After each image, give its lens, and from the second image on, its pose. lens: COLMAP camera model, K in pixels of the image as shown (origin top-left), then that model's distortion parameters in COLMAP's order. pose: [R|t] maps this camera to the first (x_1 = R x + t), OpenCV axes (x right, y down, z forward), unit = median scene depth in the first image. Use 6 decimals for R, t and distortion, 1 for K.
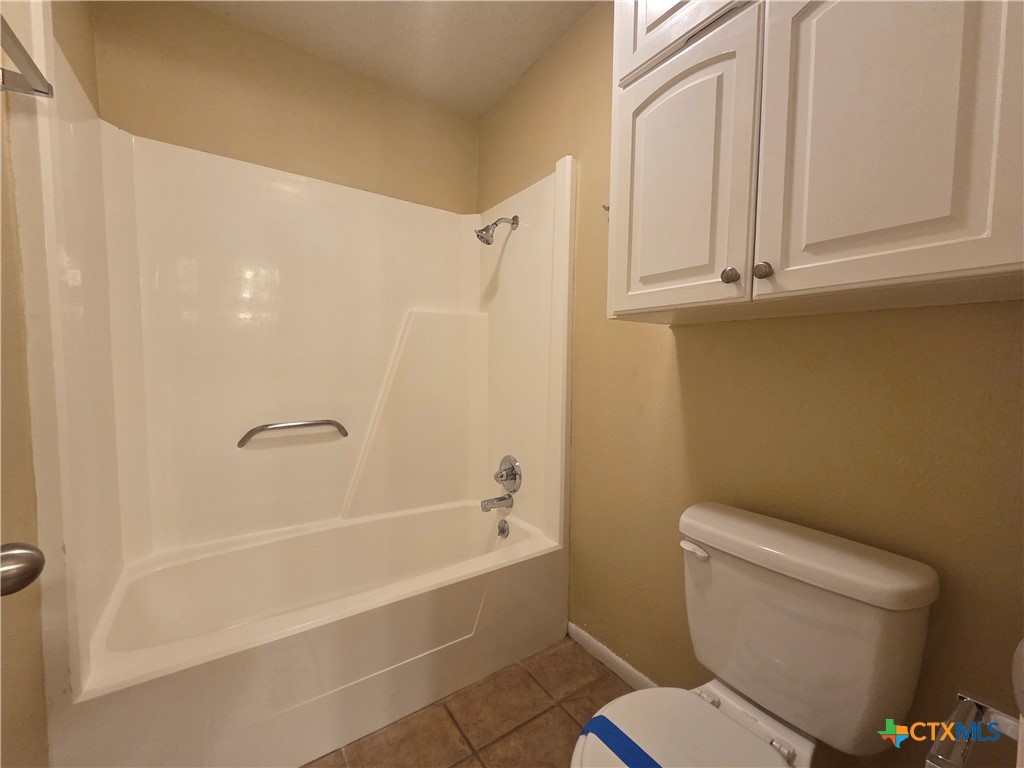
lens RADIAL K [[420.6, 0, 512.2], [0, 420.6, 387.1], [0, 0, 1]] dist [0.004207, -0.003542]
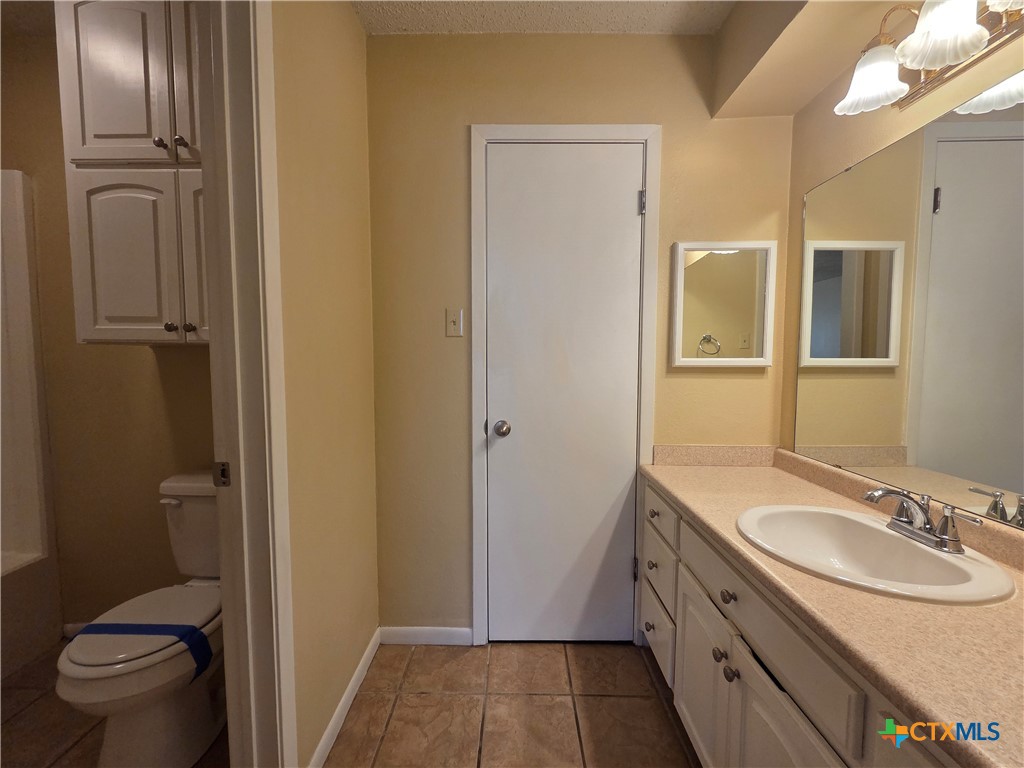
lens RADIAL K [[420.6, 0, 512.2], [0, 420.6, 387.1], [0, 0, 1]] dist [0.004207, -0.003542]
pose [[0.571109, -0.065442, 0.818262, -0.072953], [0.052398, 0.997691, 0.043221, -0.022707], [-0.819200, 0.018191, 0.573219, -0.847363]]
